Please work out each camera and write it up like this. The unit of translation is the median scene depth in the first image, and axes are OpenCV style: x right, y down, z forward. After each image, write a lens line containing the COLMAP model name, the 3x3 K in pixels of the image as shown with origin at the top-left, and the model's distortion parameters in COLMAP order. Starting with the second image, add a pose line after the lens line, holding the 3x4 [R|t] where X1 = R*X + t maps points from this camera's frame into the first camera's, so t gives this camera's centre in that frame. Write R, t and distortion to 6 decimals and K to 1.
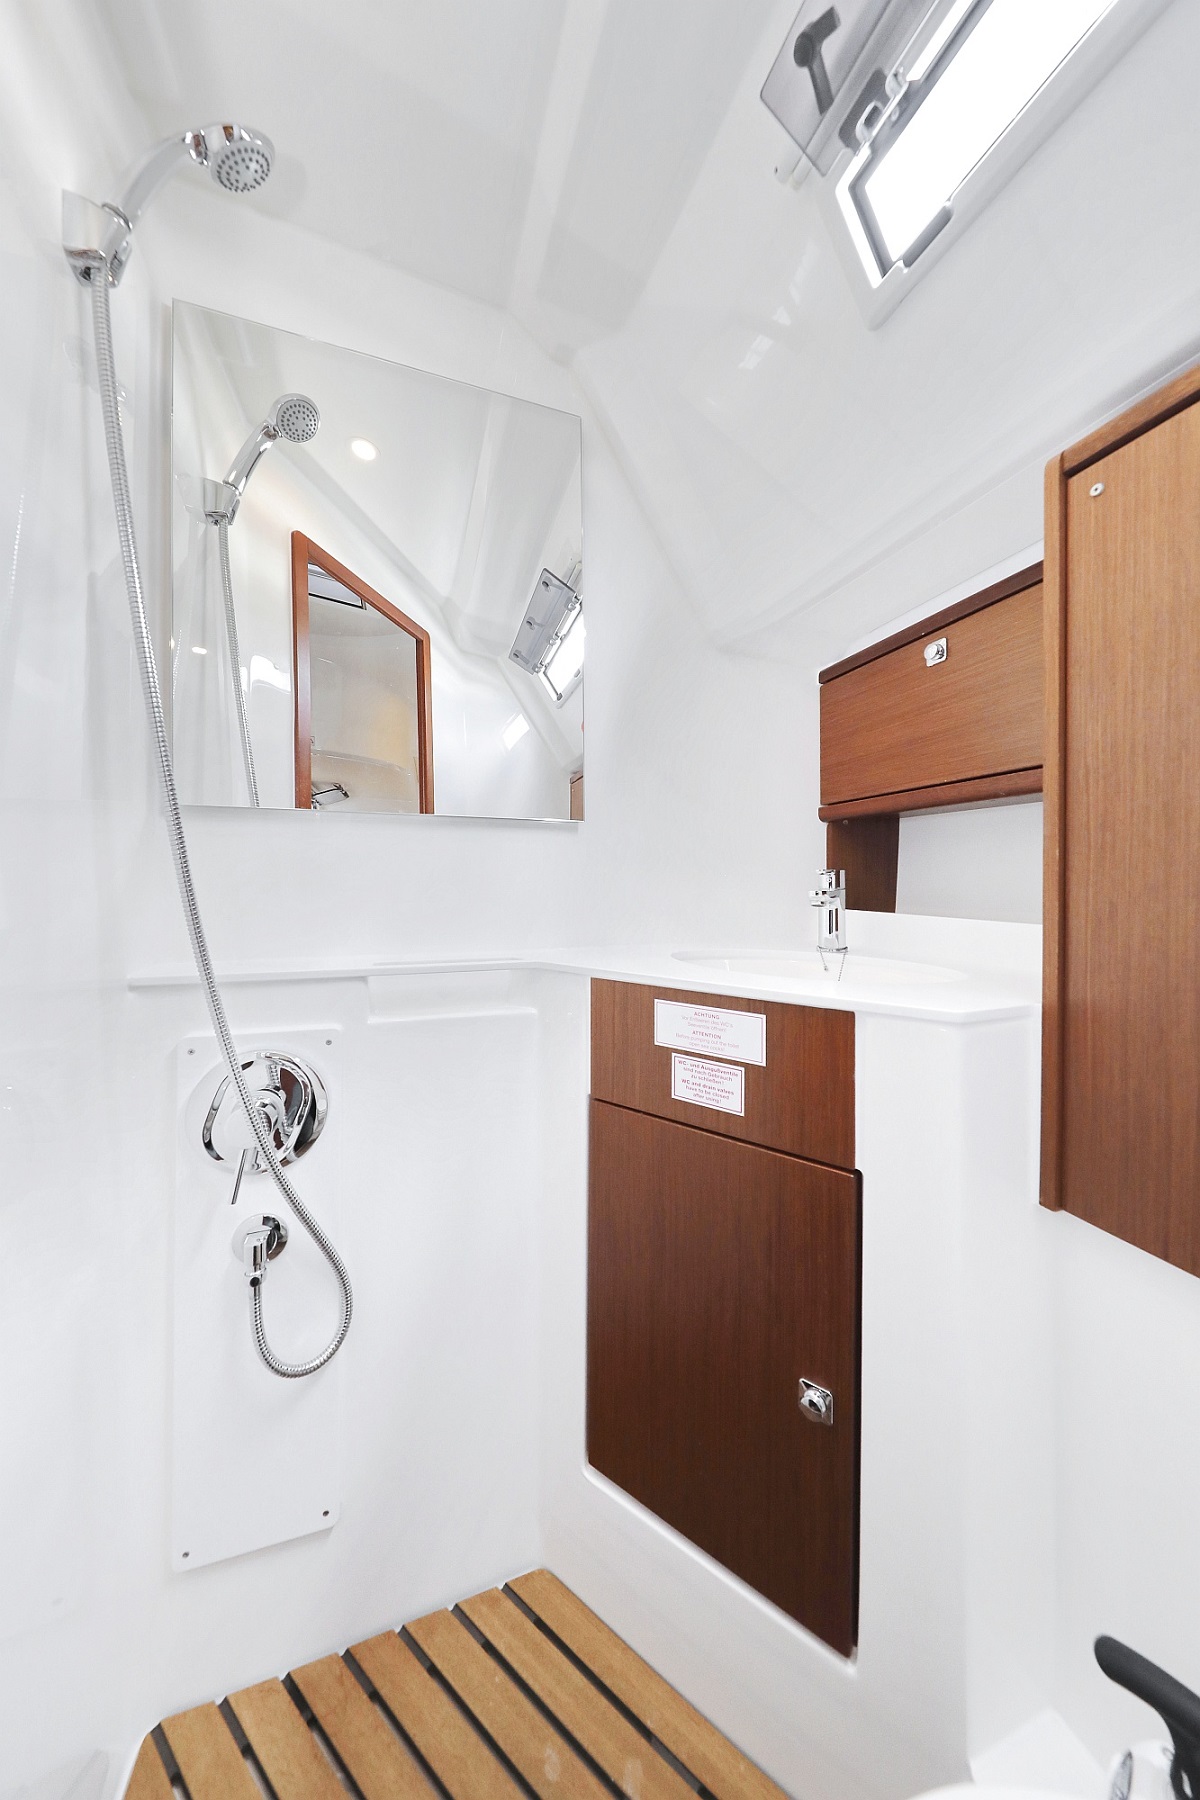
lens RADIAL K [[568.1, 0, 611.6], [0, 568.1, 876.4], [0, 0, 1]] dist [-0.001527, -0.000118]
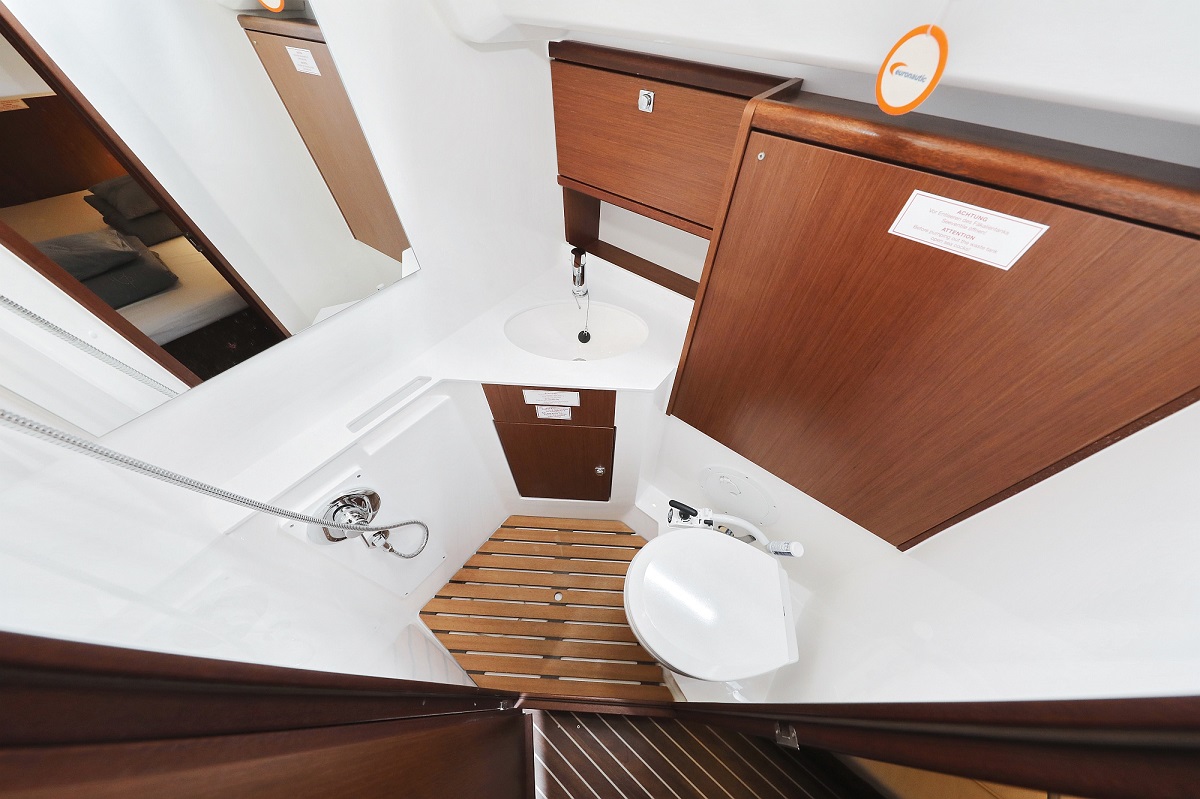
lens RADIAL K [[366.6, 0, 600.0], [0, 366.6, 399.5], [0, 0, 1]] dist [-0.000029, -0.000009]
pose [[0.834543, -0.423692, 0.352169, -0.165842], [-0.015754, 0.620599, 0.783970, -0.783787], [-0.550717, -0.659804, 0.511242, 0.170120]]
